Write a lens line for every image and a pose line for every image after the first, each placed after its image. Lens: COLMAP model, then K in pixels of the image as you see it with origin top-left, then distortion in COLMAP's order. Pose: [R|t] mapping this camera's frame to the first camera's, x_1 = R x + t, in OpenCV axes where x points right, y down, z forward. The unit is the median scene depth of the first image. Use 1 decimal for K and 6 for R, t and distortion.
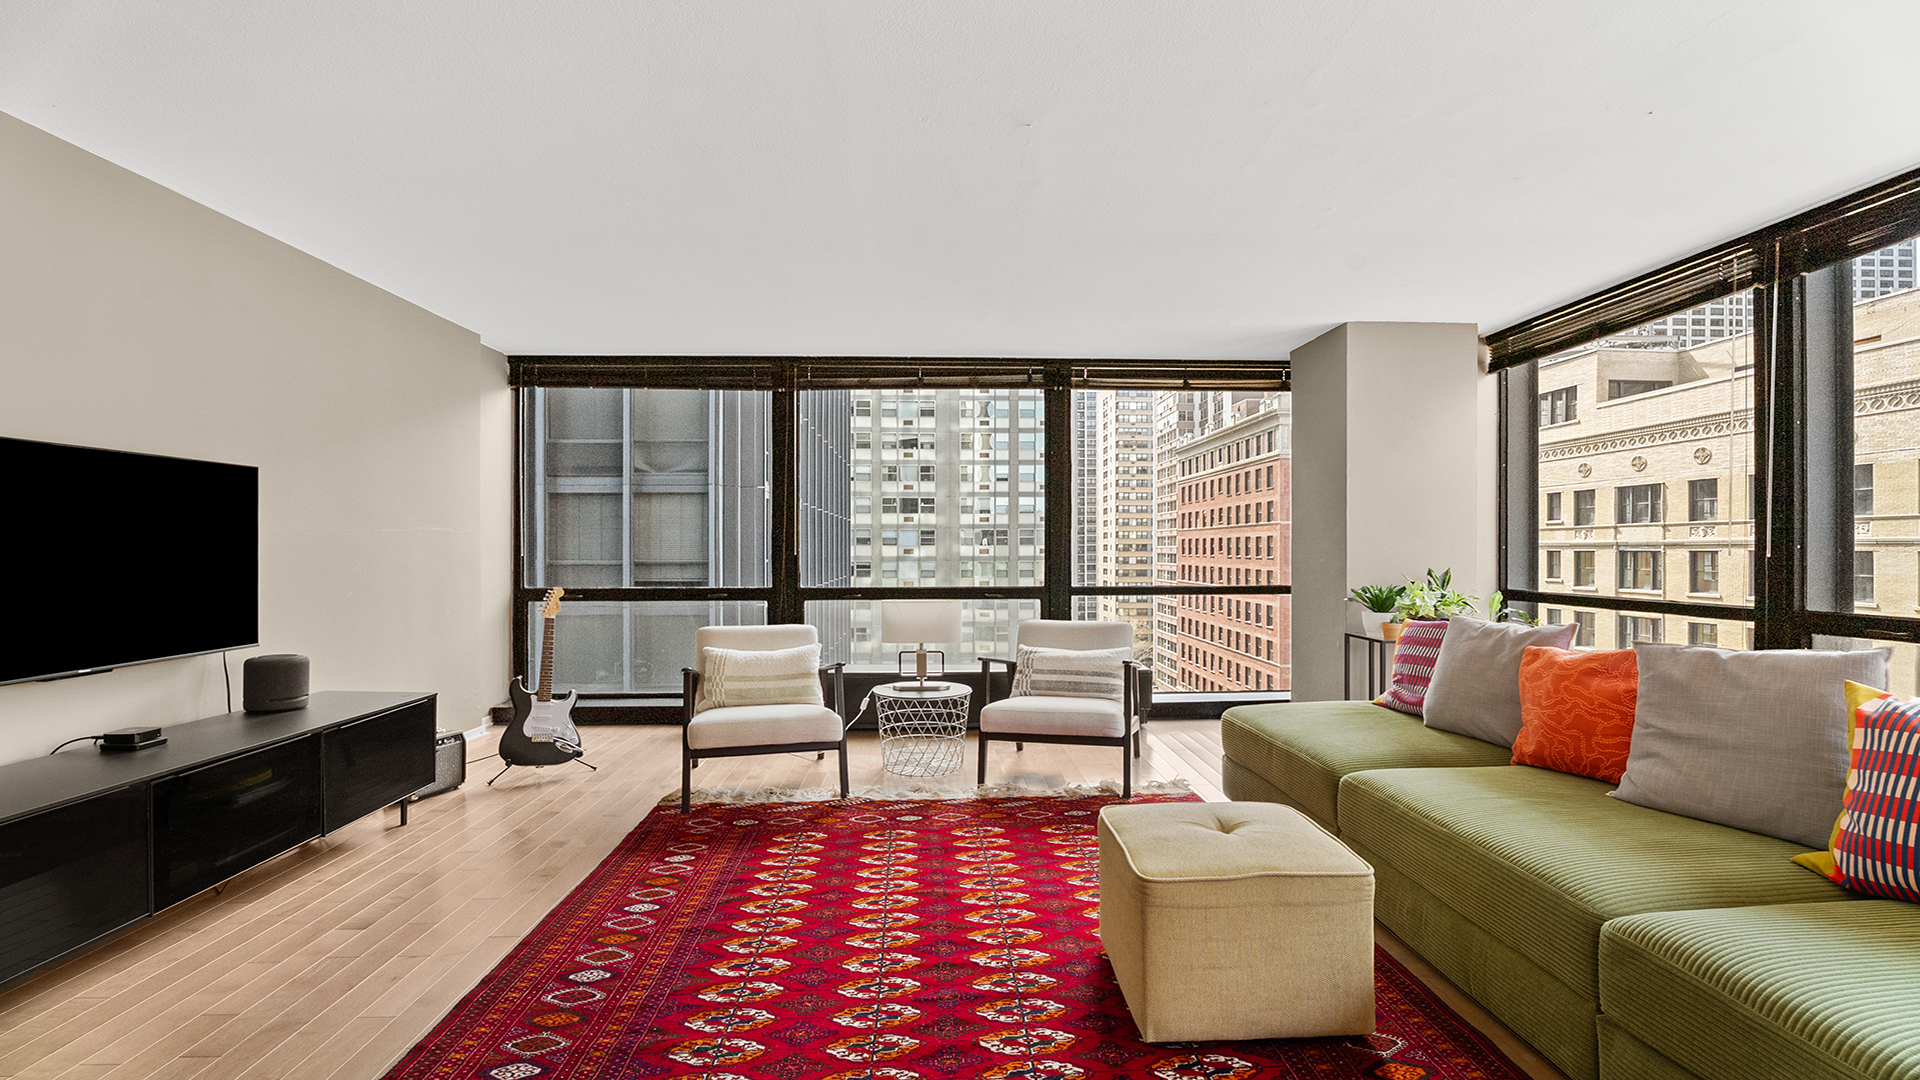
lens RADIAL K [[869.0, 0, 966.8], [0, 869.0, 550.8], [0, 0, 1]] dist [-0.016099, 0.000611]
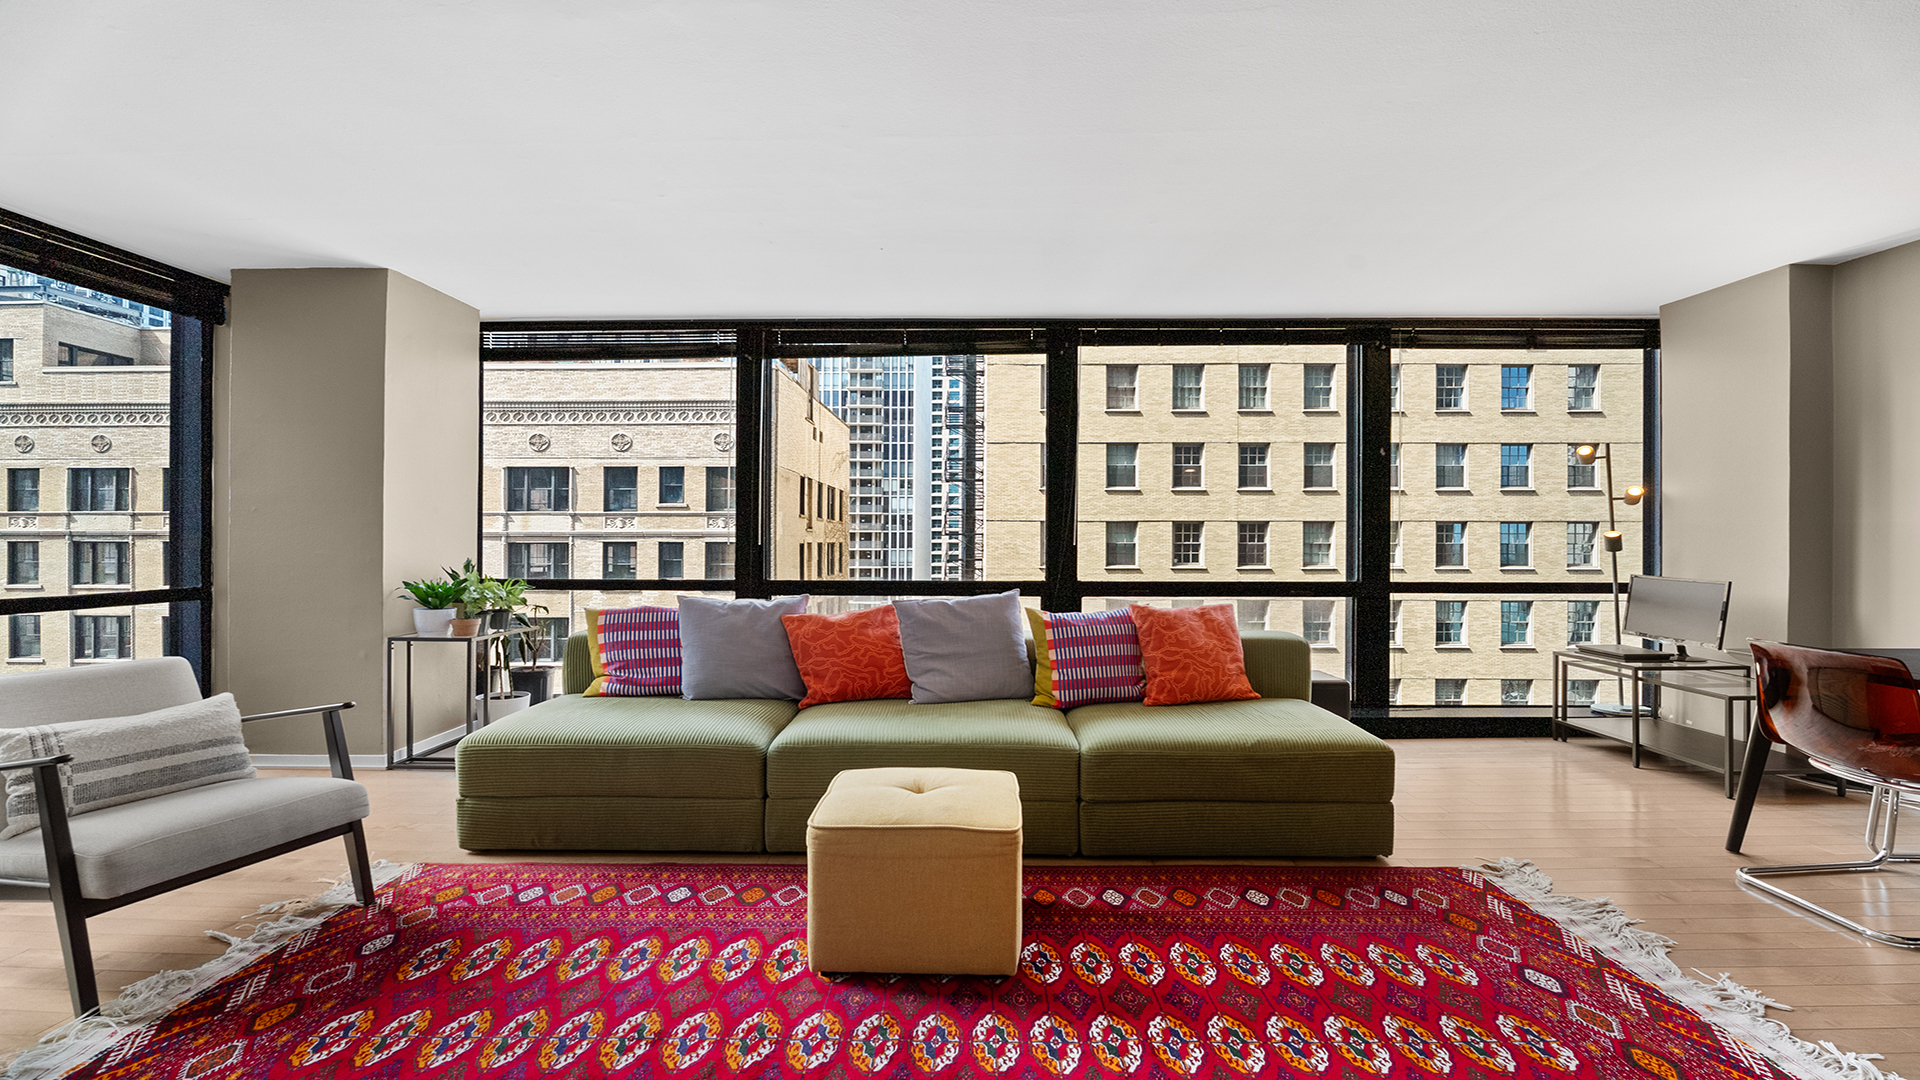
lens RADIAL K [[870.4, 0, 963.2], [0, 870.4, 535.4], [0, 0, 1]] dist [-0.016901, 0.000233]
pose [[0.060596, 0.007730, 0.998132, -0.052013], [-0.000343, 0.999970, -0.007724, 0.000226], [-0.998162, 0.000126, 0.060597, 0.055880]]
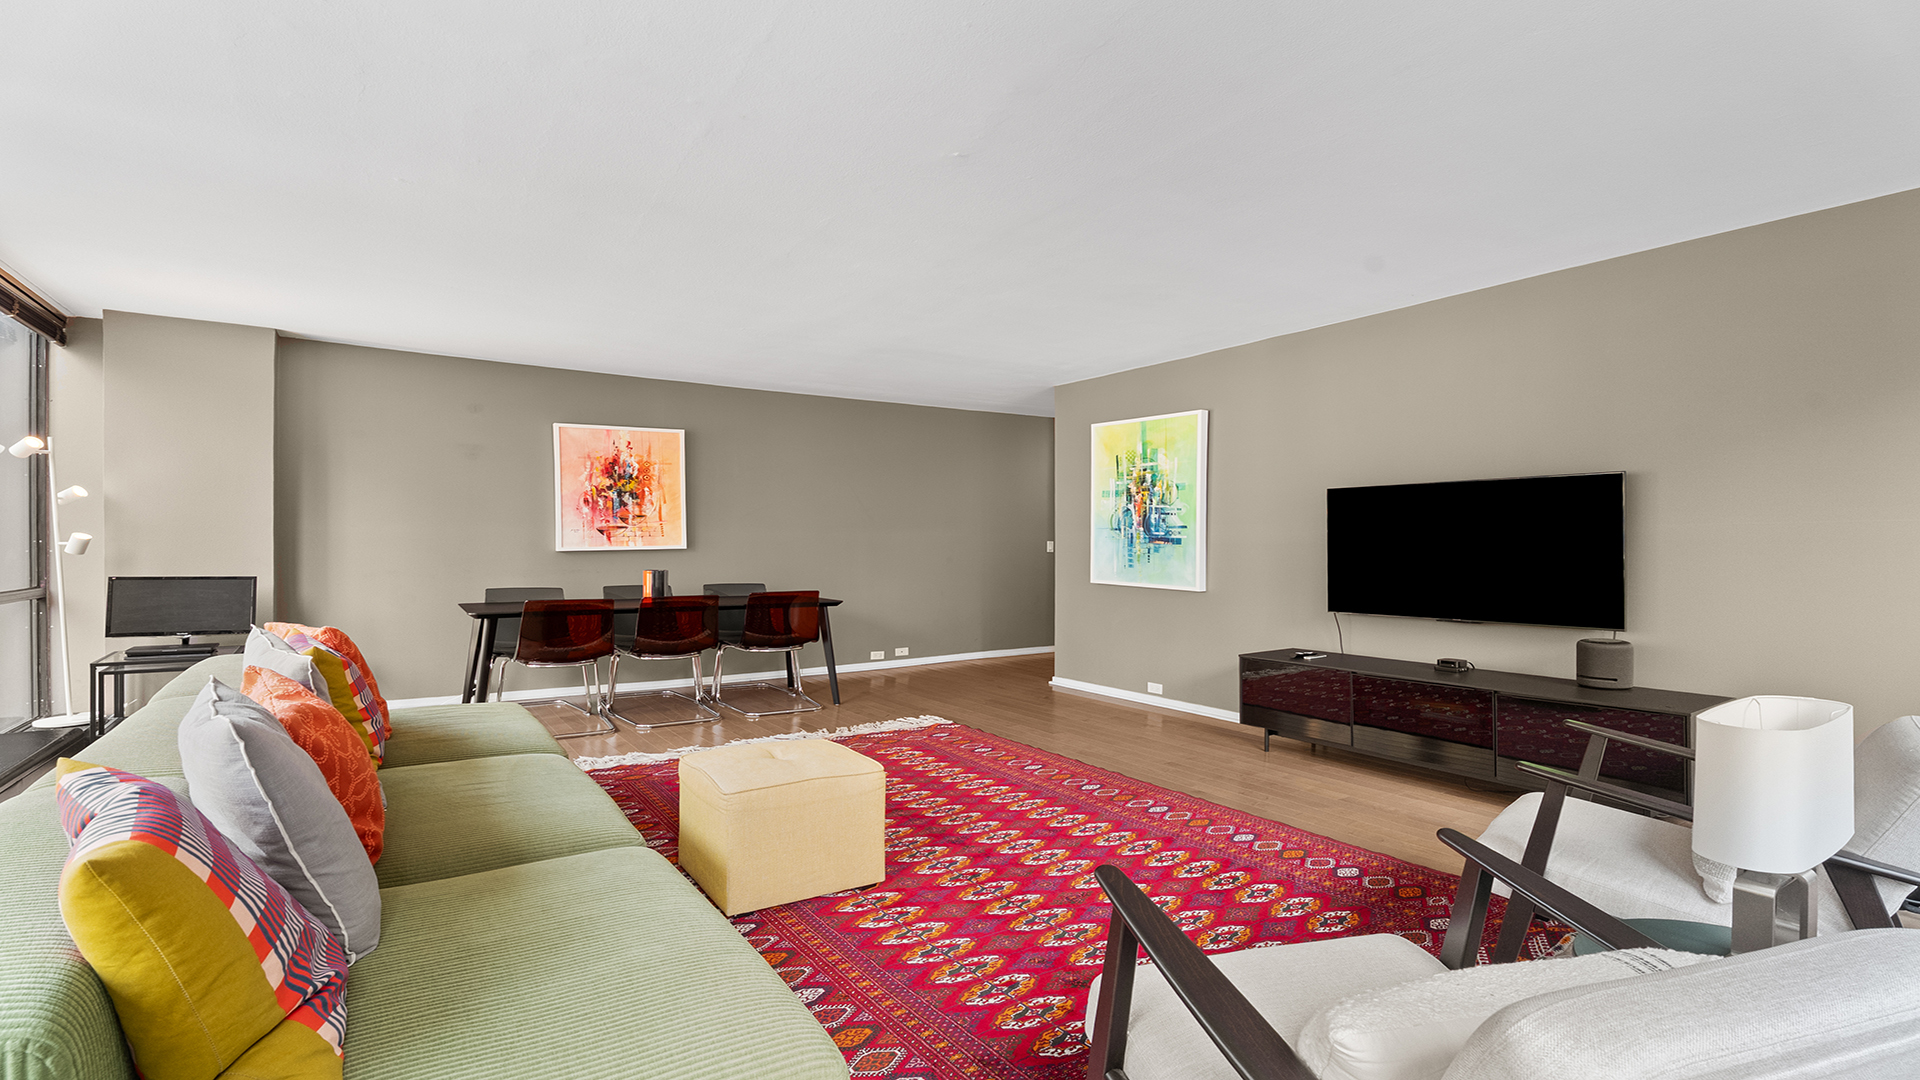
lens RADIAL K [[882.0, 0, 972.2], [0, 882.0, 556.8], [0, 0, 1]] dist [-0.018140, 0.000640]
pose [[-0.849596, 0.007285, -0.527384, 0.047998], [-0.002715, 0.999831, 0.018186, -0.000647], [0.527427, 0.016882, -0.849432, 0.146047]]
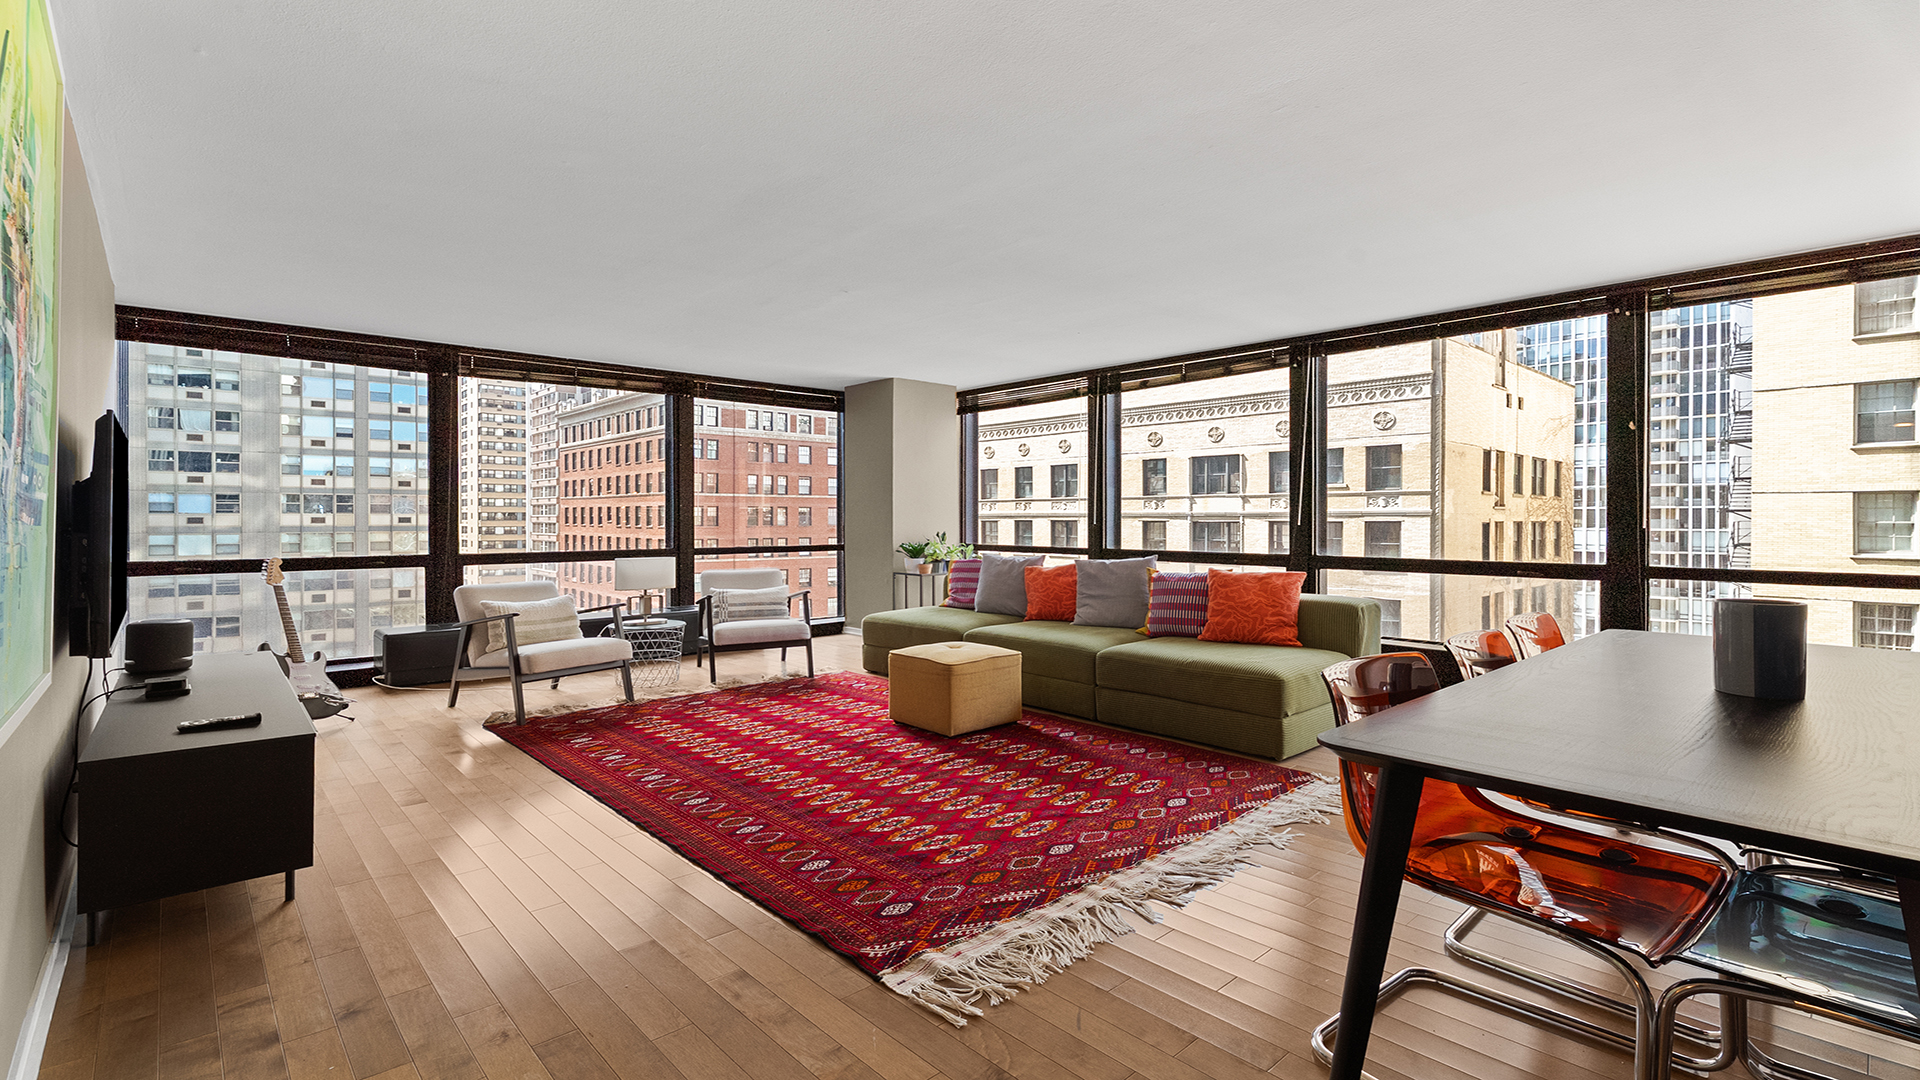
lens RADIAL K [[859.5, 0, 964.1], [0, 859.5, 518.8], [0, 0, 1]] dist [-0.000024, -0.000126]
pose [[0.766108, 0.001683, 0.642710, -0.068925], [-0.000691, 0.999998, -0.001795, -0.000174], [-0.642712, 0.000931, 0.766107, -0.043114]]
